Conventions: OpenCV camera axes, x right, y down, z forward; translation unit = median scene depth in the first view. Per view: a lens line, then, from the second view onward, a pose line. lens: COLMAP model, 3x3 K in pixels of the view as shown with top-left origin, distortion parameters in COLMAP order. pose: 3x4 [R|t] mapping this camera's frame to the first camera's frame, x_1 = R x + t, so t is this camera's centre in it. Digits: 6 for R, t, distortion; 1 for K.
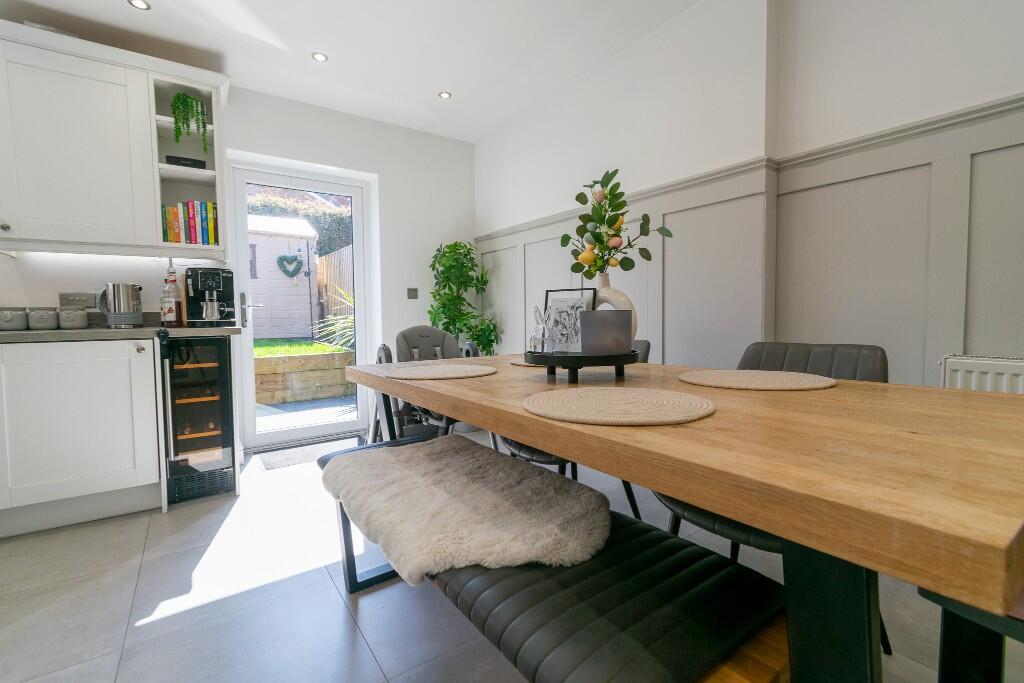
lens RADIAL K [[452.1, 0, 513.0], [0, 452.1, 335.6], [0, 0, 1]] dist [0.001439, -0.000642]
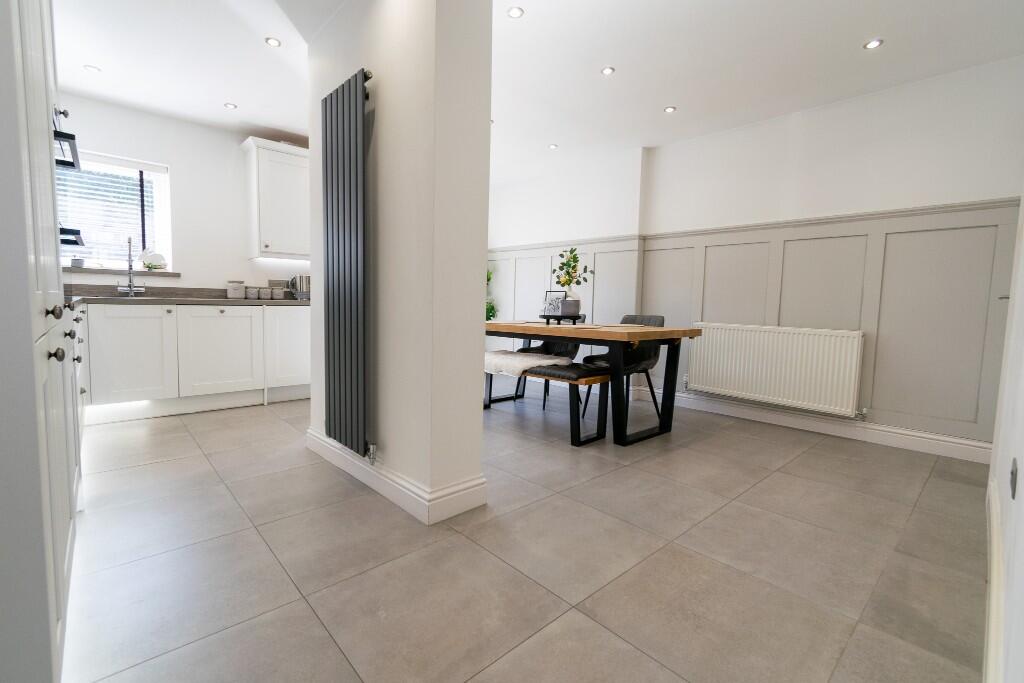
lens RADIAL K [[452.1, 0, 513.0], [0, 452.1, 335.6], [0, 0, 1]] dist [0.001439, -0.000642]
pose [[0.990851, 0.025688, 0.132492, -0.442797], [-0.029311, 0.999246, 0.025469, 0.089848], [-0.131738, -0.029119, 0.990857, -1.492531]]
